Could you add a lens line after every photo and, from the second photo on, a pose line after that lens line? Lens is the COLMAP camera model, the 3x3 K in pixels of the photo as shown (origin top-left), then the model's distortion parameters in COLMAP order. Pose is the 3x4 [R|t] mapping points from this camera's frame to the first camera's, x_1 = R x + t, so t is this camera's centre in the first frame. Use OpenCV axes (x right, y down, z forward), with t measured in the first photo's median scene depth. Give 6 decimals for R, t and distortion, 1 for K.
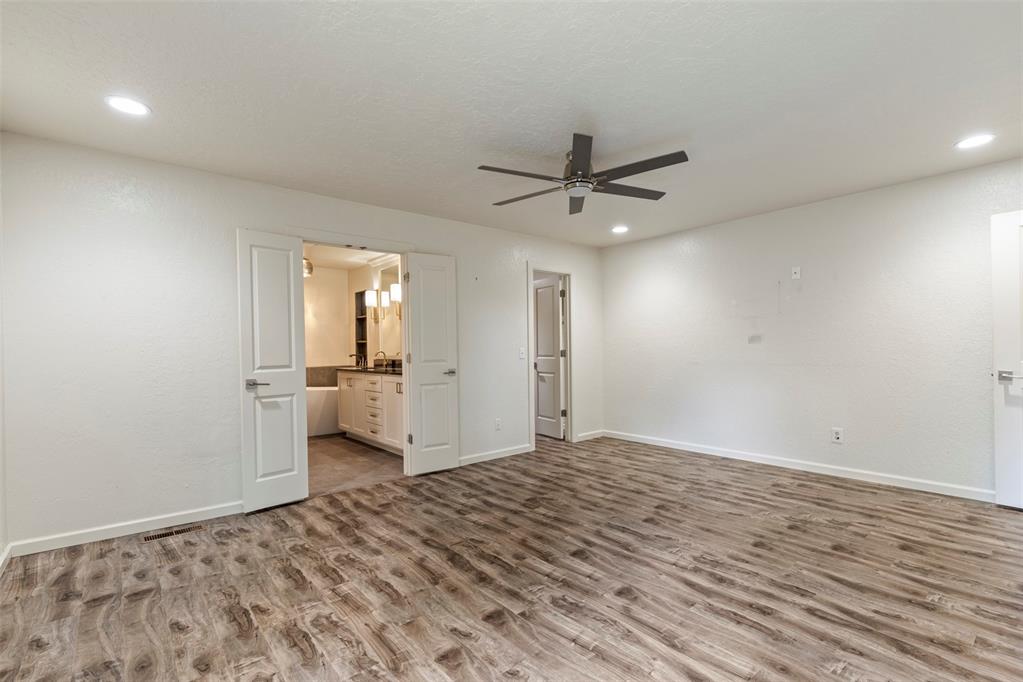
lens RADIAL K [[464.1, 0, 512.6], [0, 464.1, 347.7], [0, 0, 1]] dist [0.014098, -0.002534]
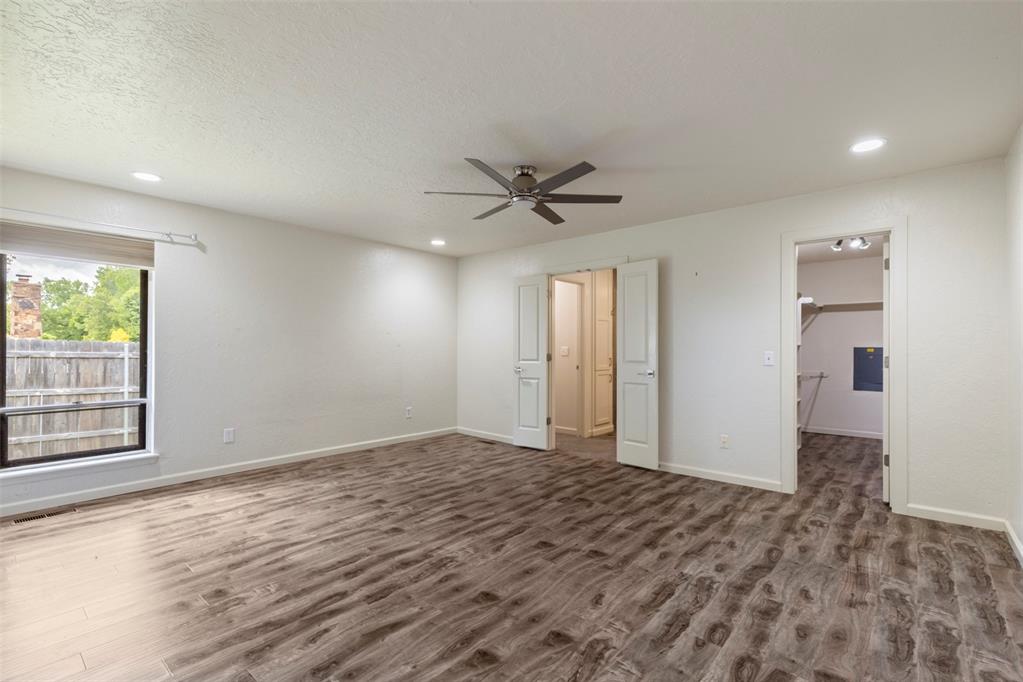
lens RADIAL K [[464.1, 0, 534.0], [0, 464.1, 345.3], [0, 0, 1]] dist [0.014098, -0.002534]
pose [[0.183265, 0.004387, -0.983054, 1.198342], [-0.005627, 0.999978, 0.003414, -0.016719], [0.983047, 0.004906, 0.183286, 0.829774]]
